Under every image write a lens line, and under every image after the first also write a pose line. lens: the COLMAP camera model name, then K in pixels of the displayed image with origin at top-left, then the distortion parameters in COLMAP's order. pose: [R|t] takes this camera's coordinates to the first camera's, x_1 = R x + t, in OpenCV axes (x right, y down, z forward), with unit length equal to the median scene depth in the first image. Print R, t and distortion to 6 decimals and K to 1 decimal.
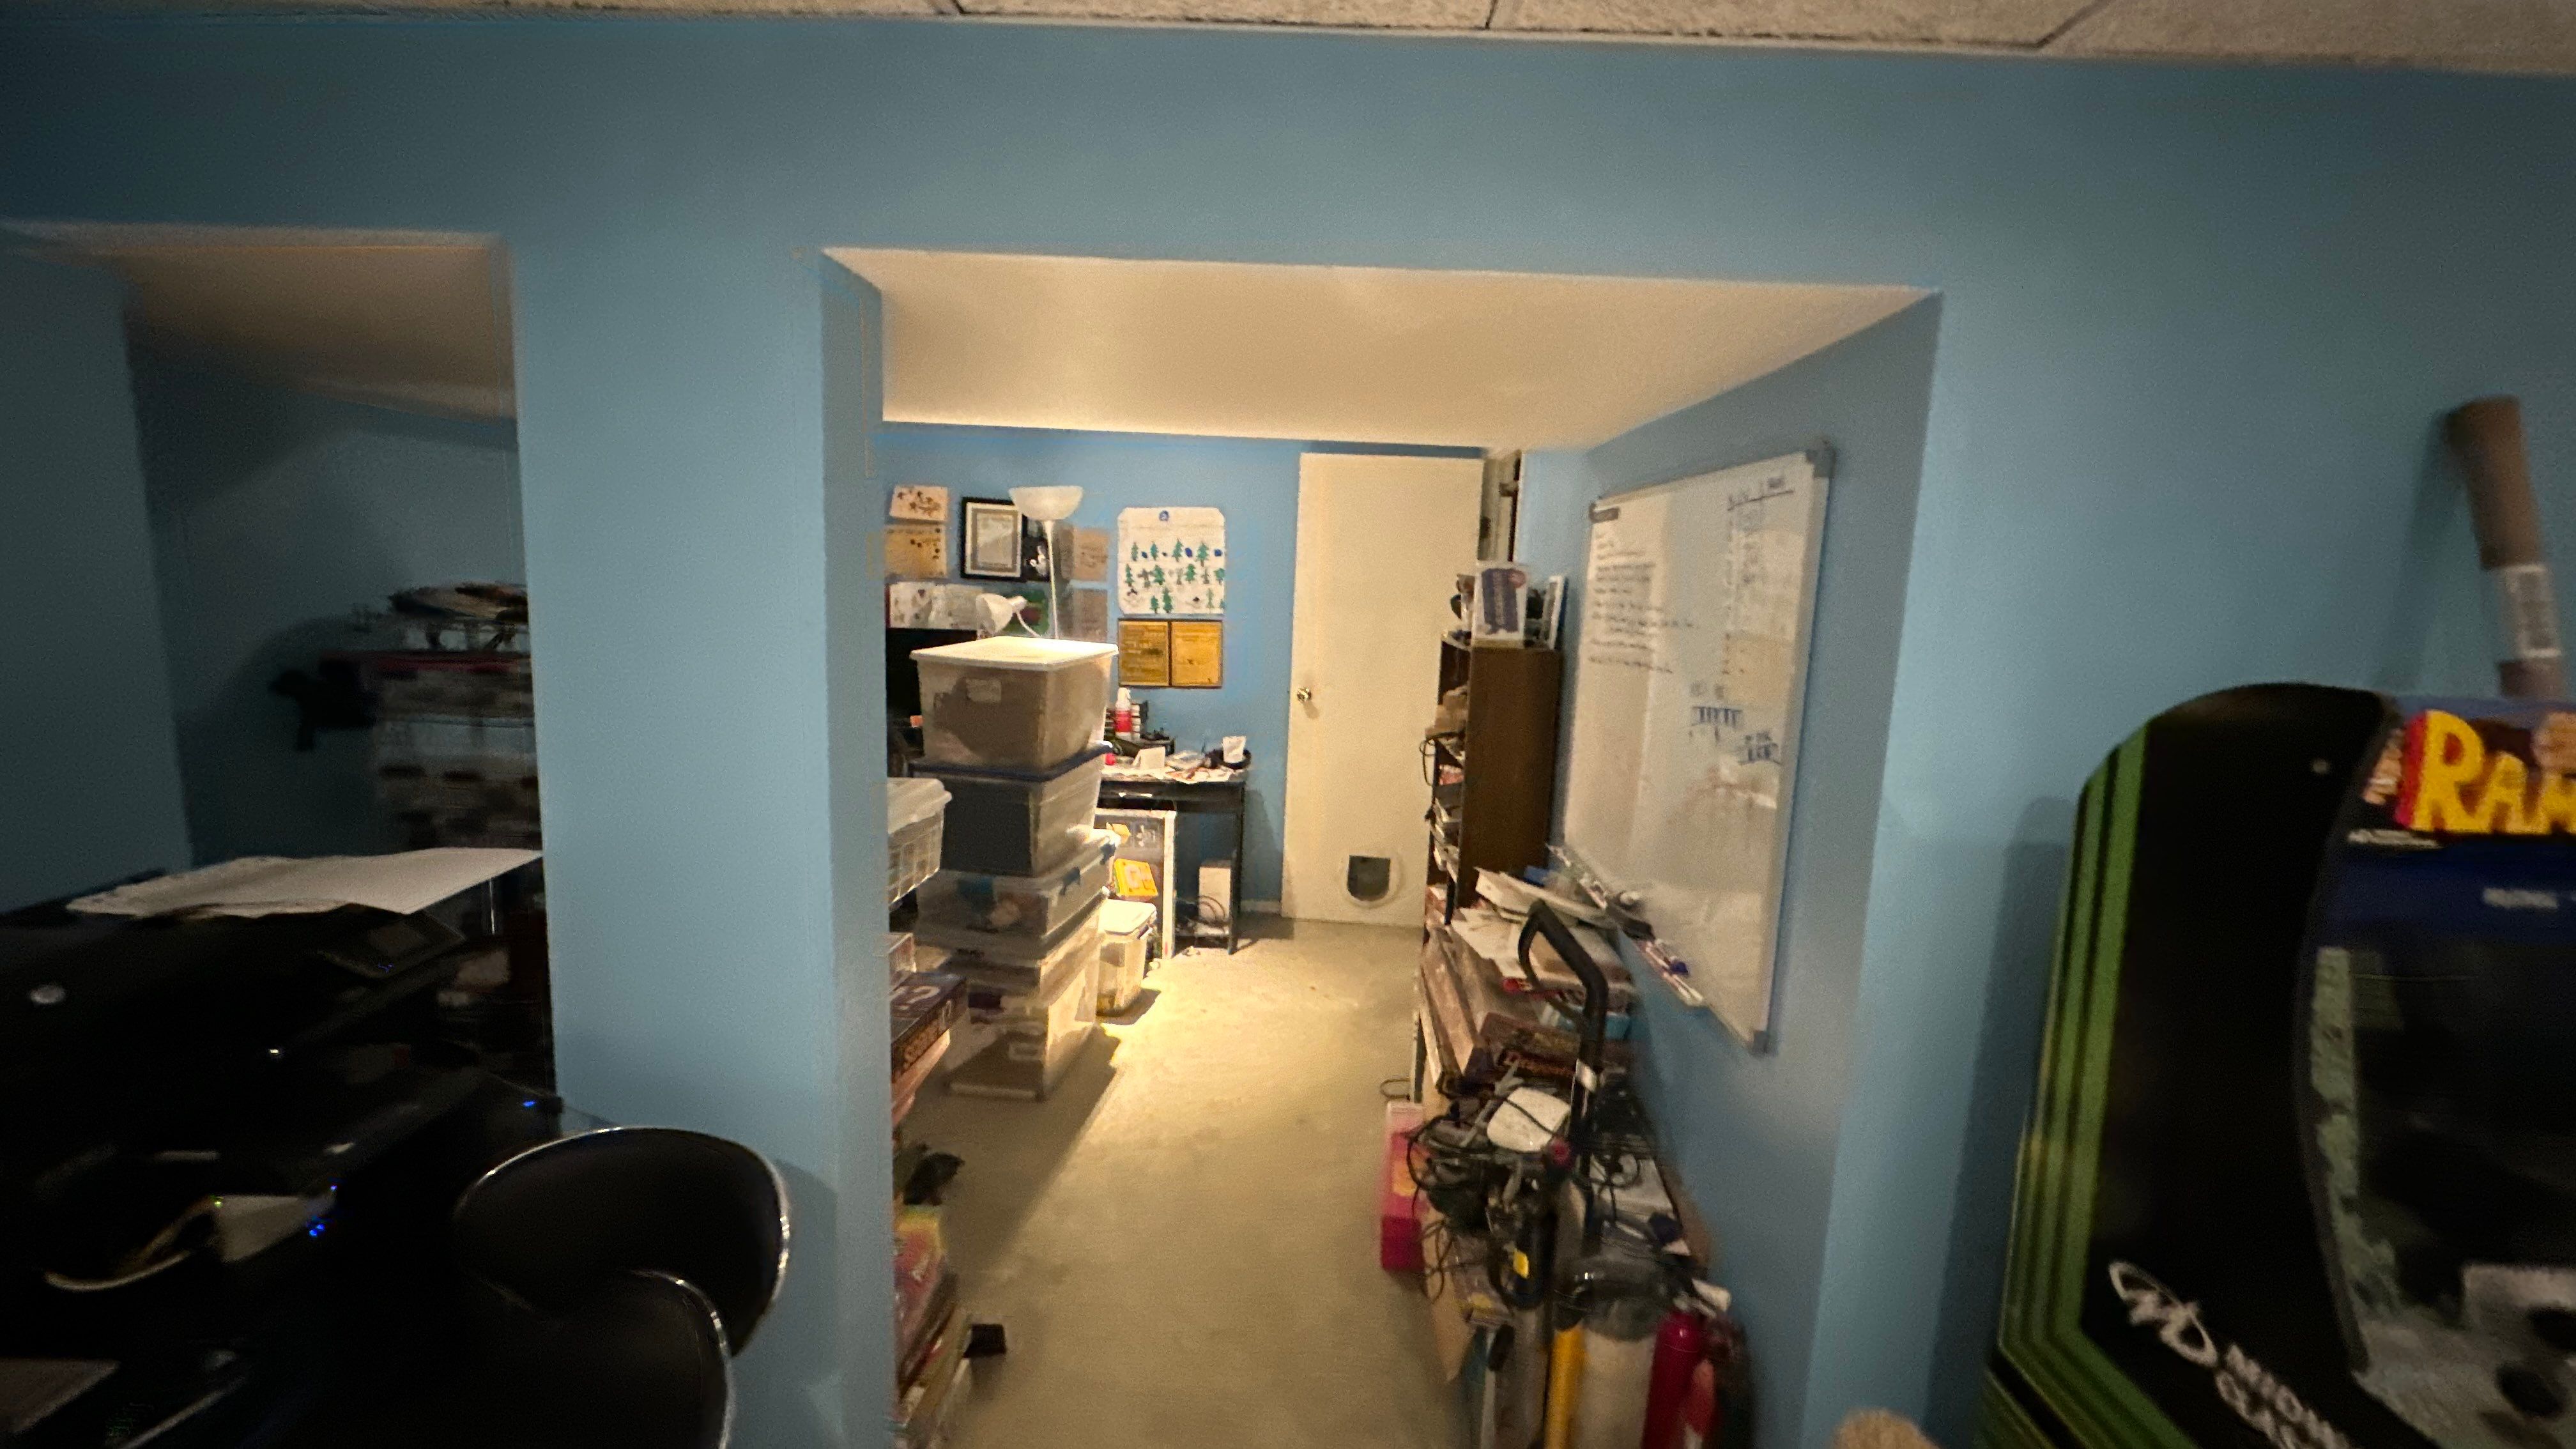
lens RADIAL K [[1024.4, 0, 1287.4], [0, 1024.4, 728.3], [0, 0, 1]] dist [-0.004566, 0.000922]
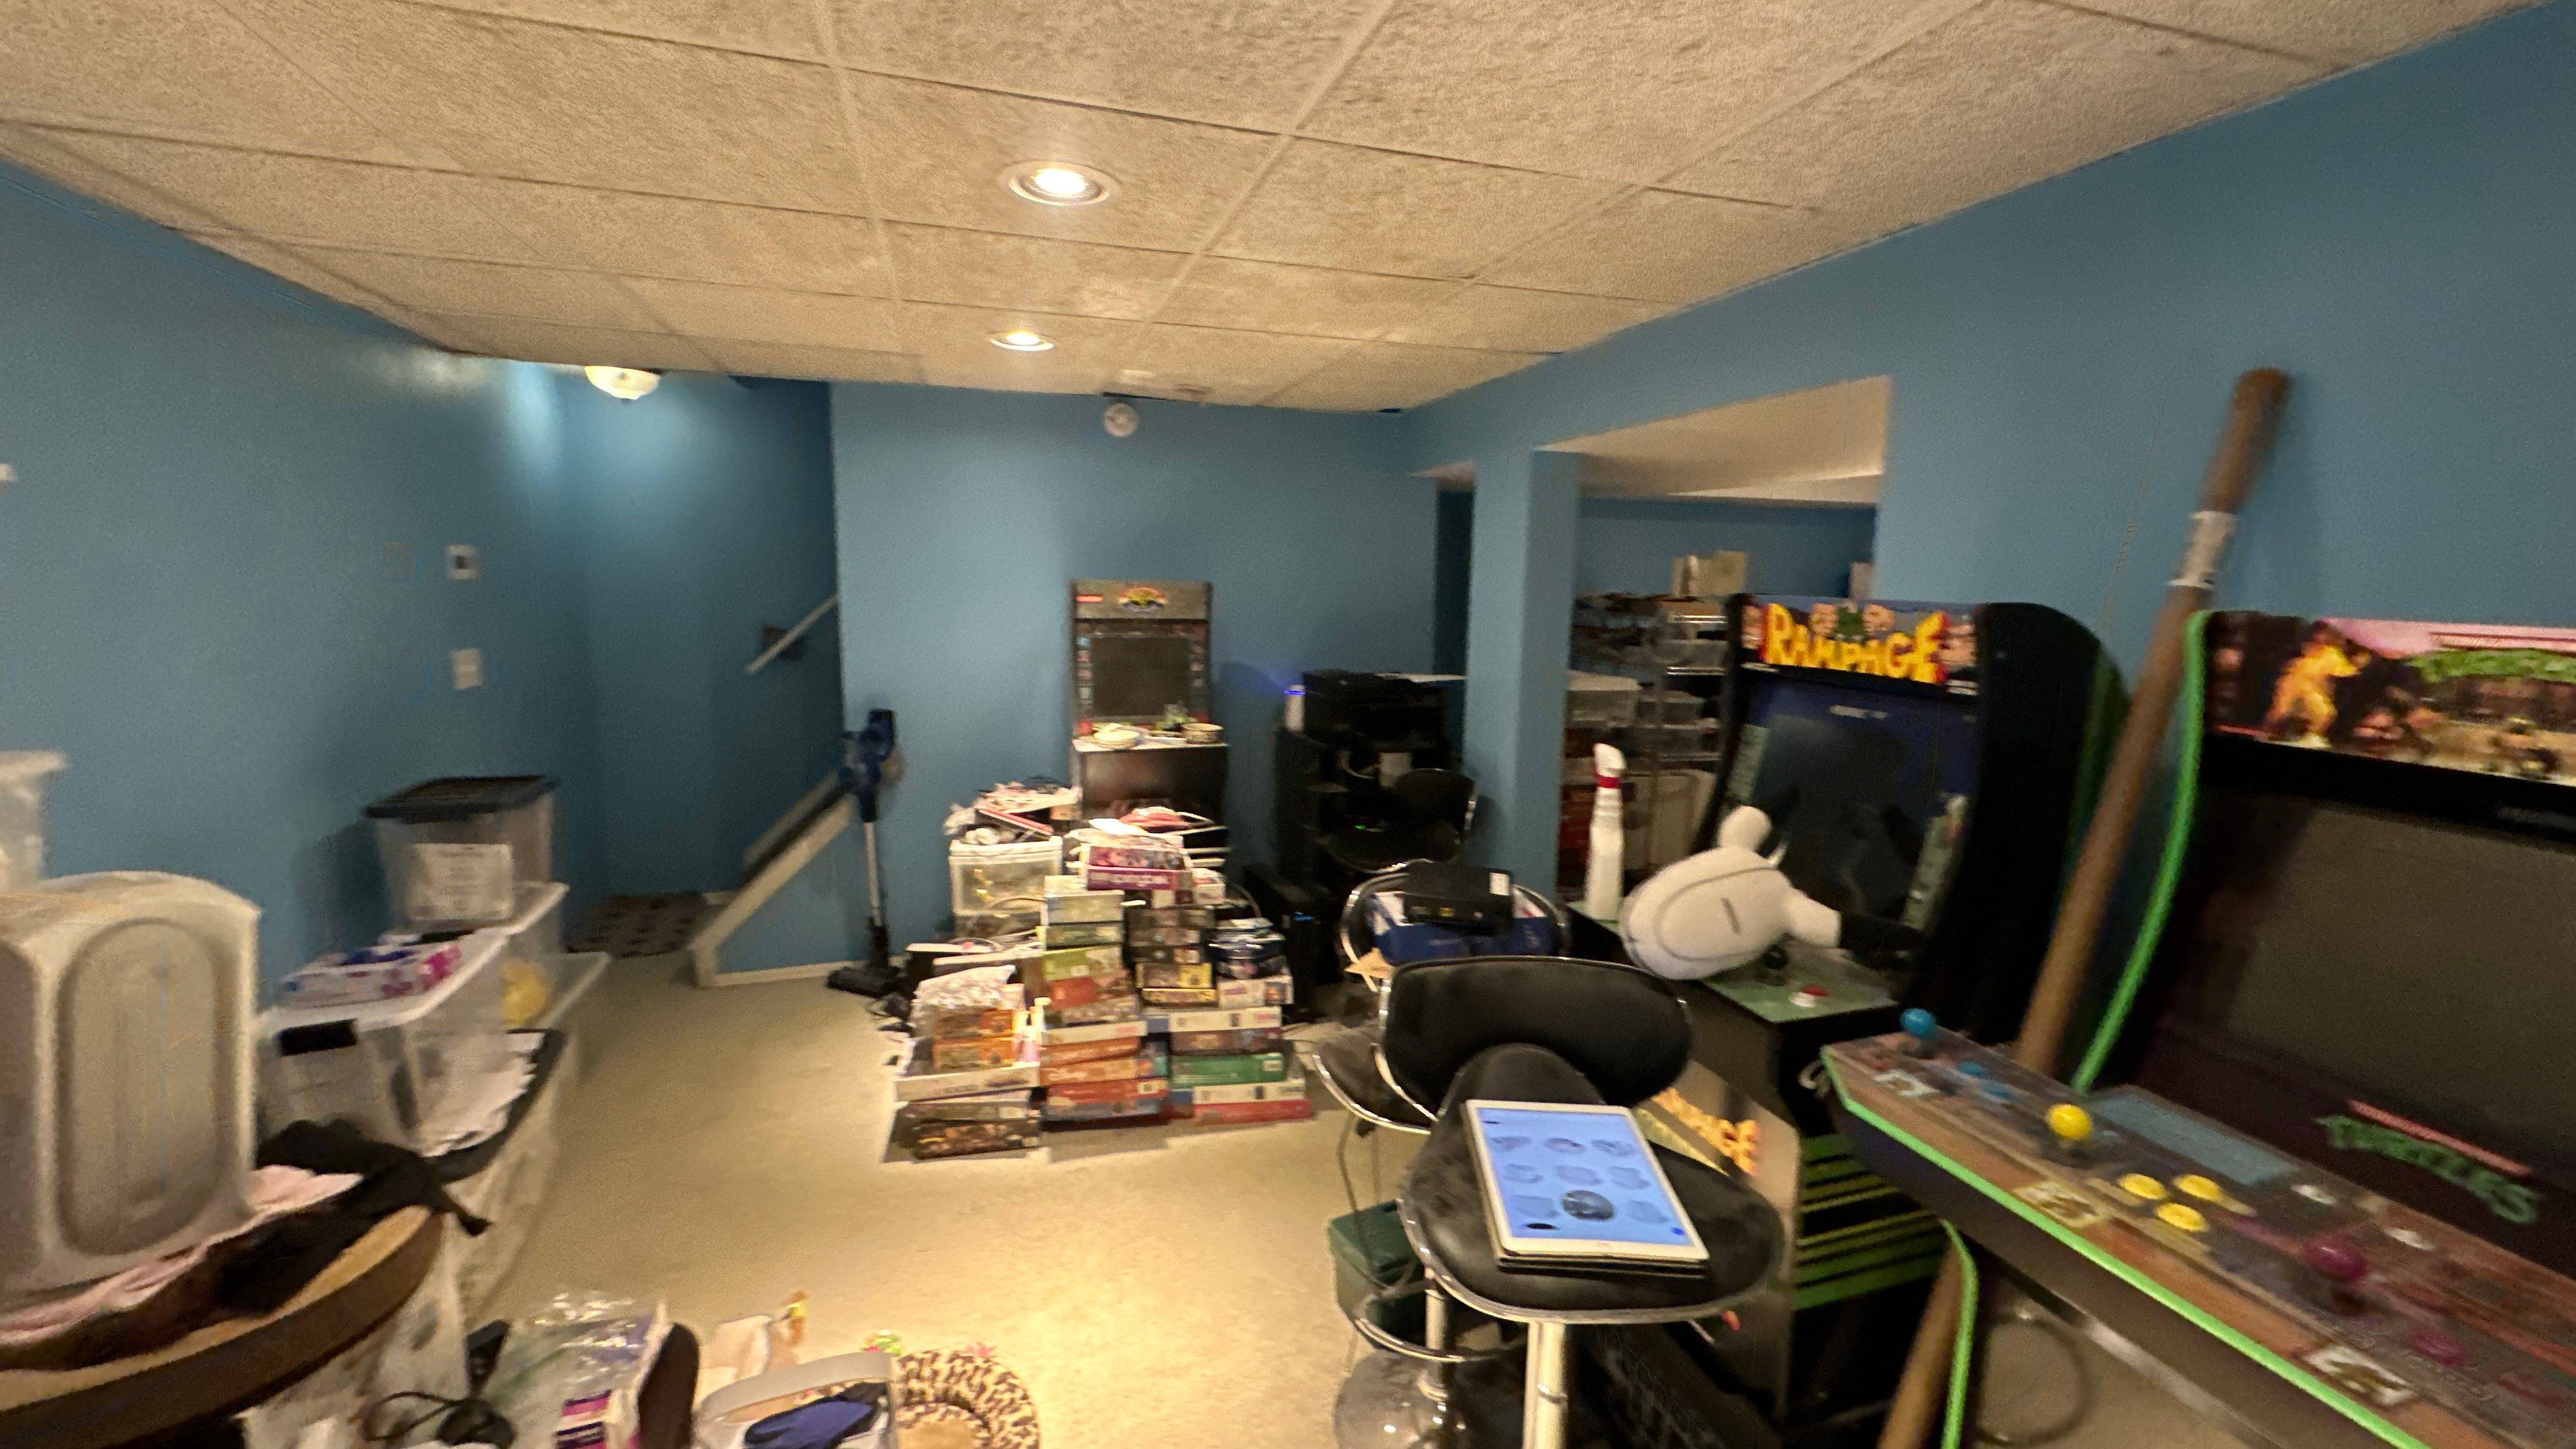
lens RADIAL K [[1024.4, 0, 1291.3], [0, 1024.4, 723.0], [0, 0, 1]] dist [-0.004566, 0.000922]
pose [[0.322491, 0.099934, -0.941282, 2.666961], [-0.131210, 0.989531, 0.060103, 0.214343], [0.937435, 0.104123, 0.332227, -0.531130]]
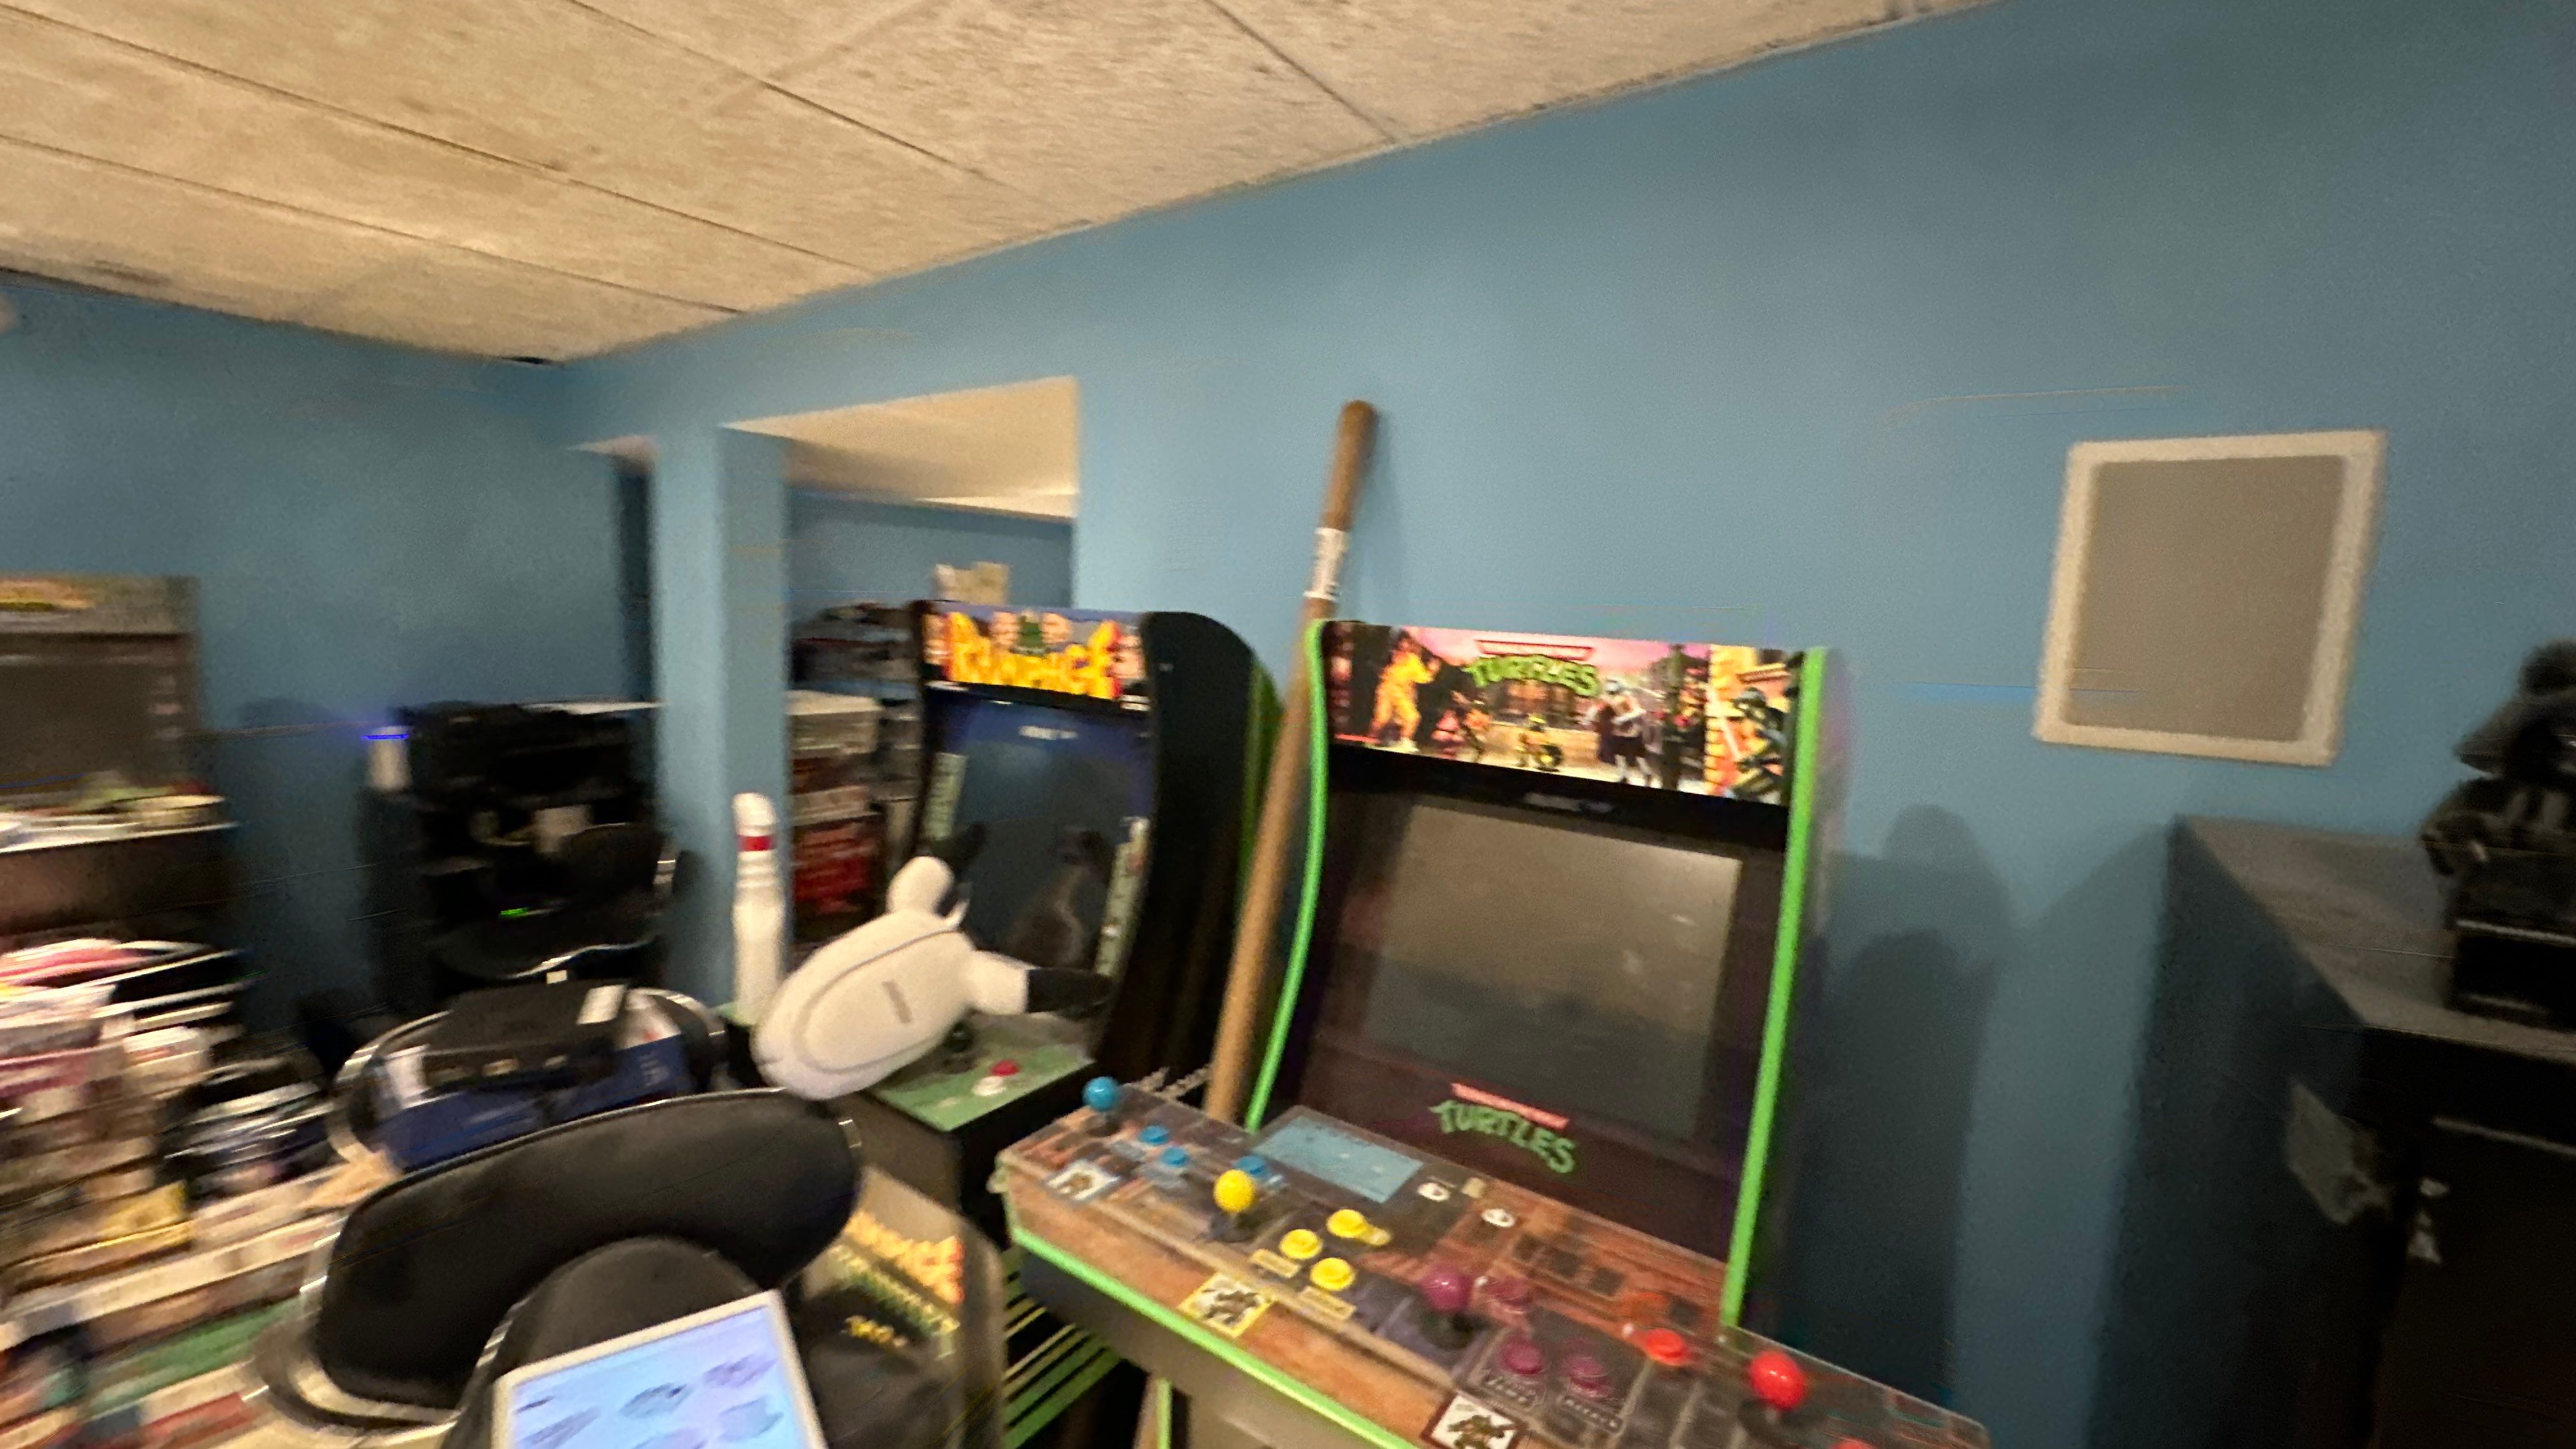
lens RADIAL K [[1024.4, 0, 1290.6], [0, 1024.4, 718.3], [0, 0, 1]] dist [-0.004566, 0.000922]
pose [[0.833888, 0.049259, -0.549731, 2.499881], [-0.077624, 0.996577, -0.028449, 0.164735], [0.546448, 0.066395, 0.834857, -0.137668]]
